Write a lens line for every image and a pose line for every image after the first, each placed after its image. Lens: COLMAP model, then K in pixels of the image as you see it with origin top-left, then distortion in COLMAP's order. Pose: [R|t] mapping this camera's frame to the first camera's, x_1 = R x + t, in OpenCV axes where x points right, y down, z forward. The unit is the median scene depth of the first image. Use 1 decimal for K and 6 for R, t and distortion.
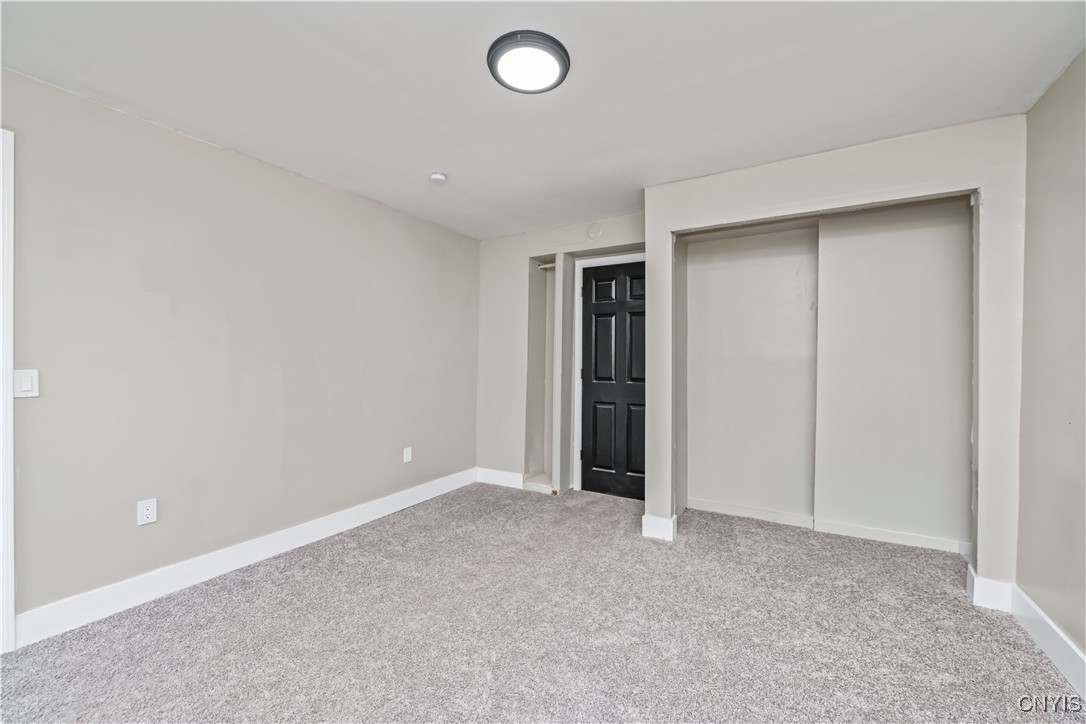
lens RADIAL K [[439.5, 0, 543.5], [0, 439.5, 363.5], [0, 0, 1]] dist [-0.007299, -0.000835]
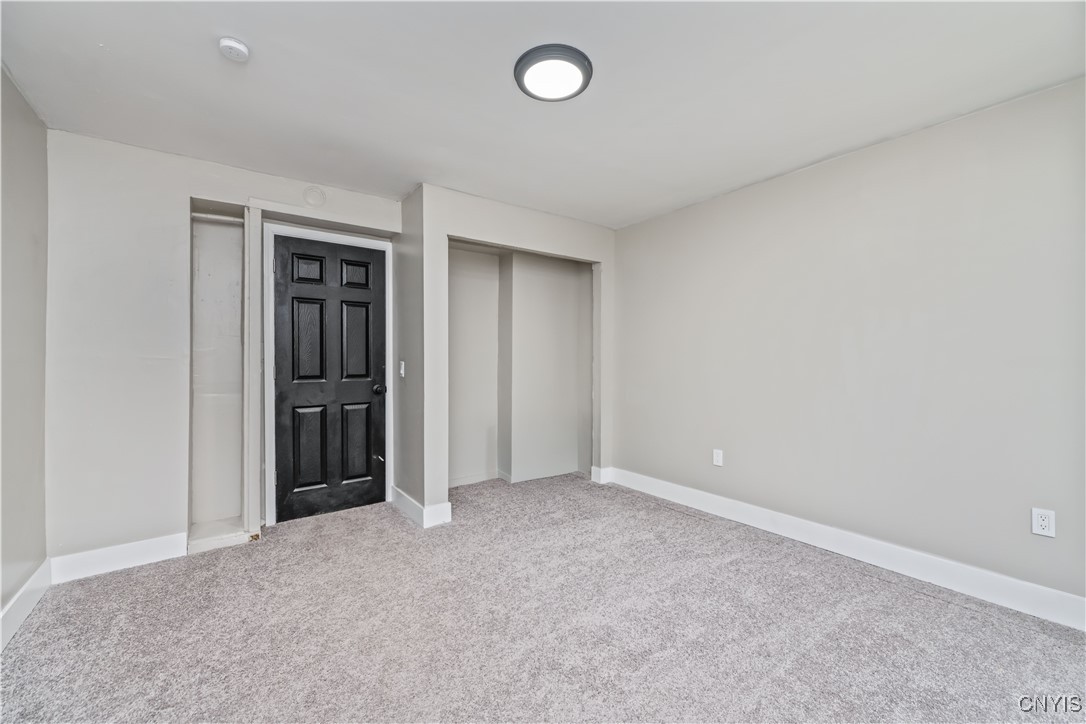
lens RADIAL K [[439.5, 0, 545.0], [0, 439.5, 358.7], [0, 0, 1]] dist [-0.007299, -0.000835]
pose [[0.358016, -0.006774, 0.933691, -0.486323], [0.008801, 0.999954, 0.003880, 0.001226], [-0.933674, 0.006829, 0.358059, 0.301693]]
